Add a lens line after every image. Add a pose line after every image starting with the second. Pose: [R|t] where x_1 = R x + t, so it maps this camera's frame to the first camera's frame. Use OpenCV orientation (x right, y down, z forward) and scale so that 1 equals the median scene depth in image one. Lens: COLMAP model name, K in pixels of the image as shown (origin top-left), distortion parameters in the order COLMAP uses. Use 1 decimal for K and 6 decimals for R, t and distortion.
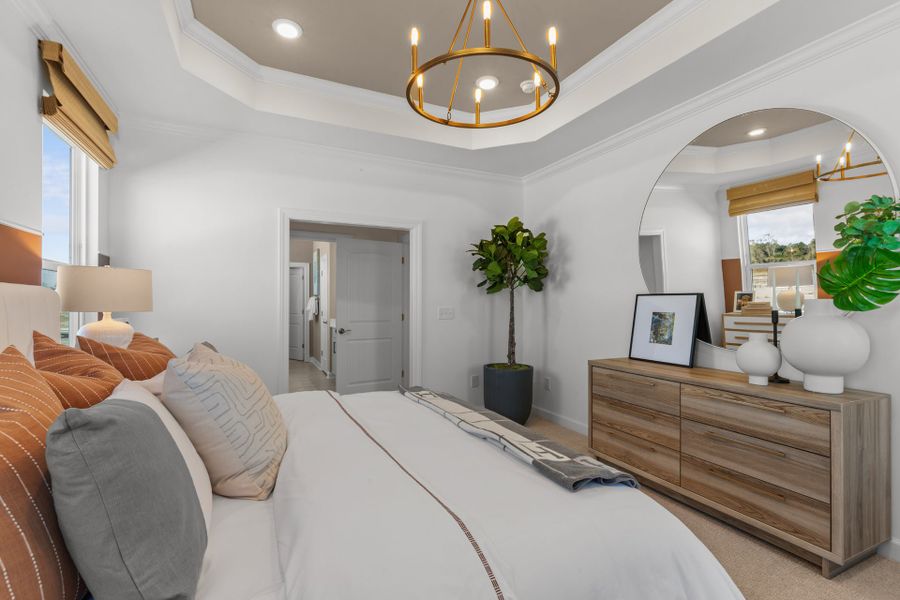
lens RADIAL K [[417.9, 0, 450.0], [0, 417.9, 304.6], [0, 0, 1]] dist [-0.000926, -0.000905]
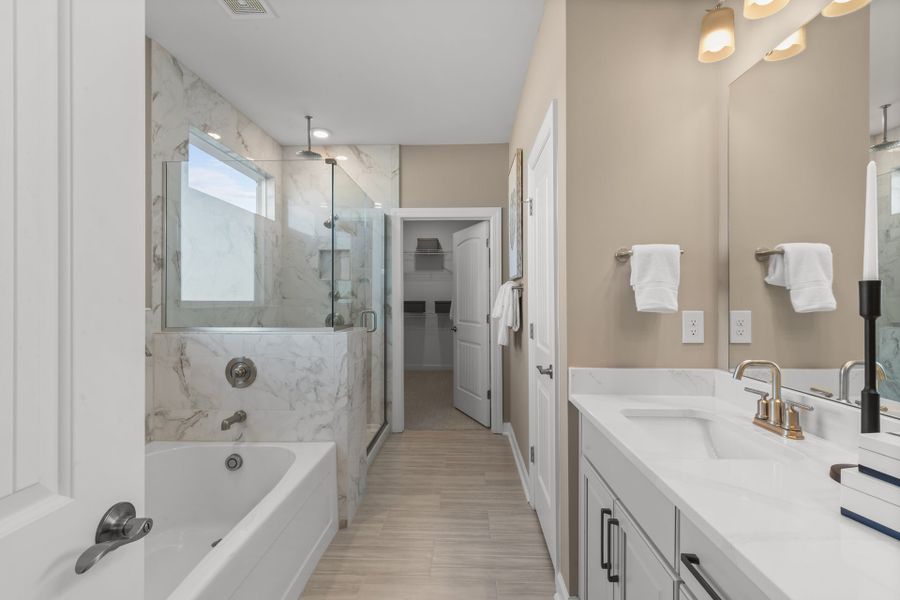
lens RADIAL K [[417.9, 0, 450.0], [0, 417.9, 304.6], [0, 0, 1]] dist [-0.000926, -0.000905]
pose [[0.888002, 0.001265, -0.459837, -0.194968], [0.001059, 0.999988, 0.004797, -0.000429], [0.459838, -0.004747, 0.887990, 0.623721]]
